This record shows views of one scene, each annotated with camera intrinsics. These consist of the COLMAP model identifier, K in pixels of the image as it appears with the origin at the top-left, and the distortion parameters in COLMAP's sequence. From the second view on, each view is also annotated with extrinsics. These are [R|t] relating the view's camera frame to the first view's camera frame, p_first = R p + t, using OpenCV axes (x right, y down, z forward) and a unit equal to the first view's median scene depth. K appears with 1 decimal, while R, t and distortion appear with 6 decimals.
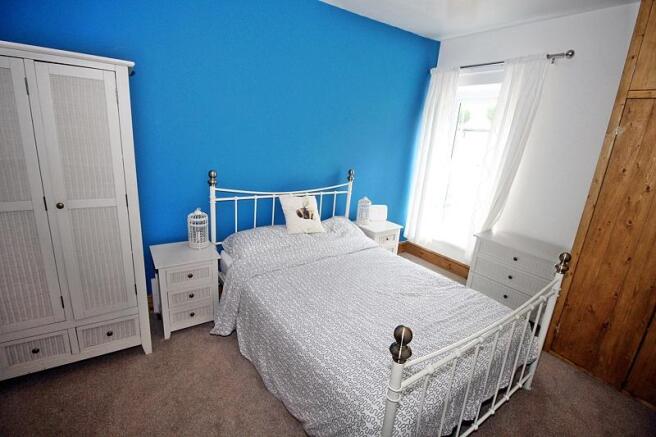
lens RADIAL K [[305.1, 0, 331.3], [0, 305.1, 215.5], [0, 0, 1]] dist [-0.015705, -0.001430]
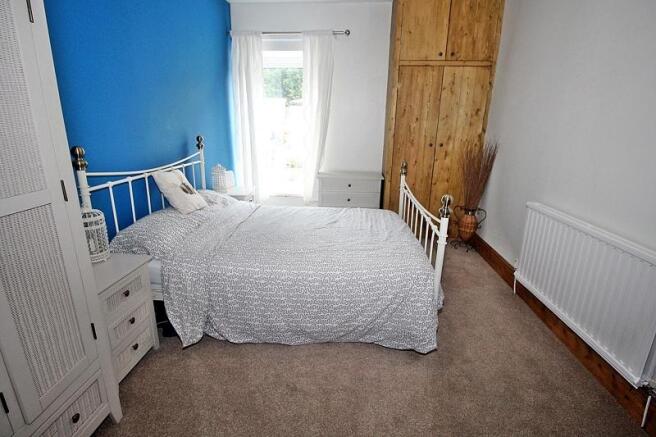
lens RADIAL K [[320.8, 0, 328.0], [0, 320.8, 218.5], [0, 0, 1]] dist [-0.020226, -0.000529]
pose [[0.622961, -0.285795, 0.728176, -0.536042], [0.238493, 0.955943, 0.171156, 0.014680], [-0.745010, 0.067041, 0.663676, 0.122634]]
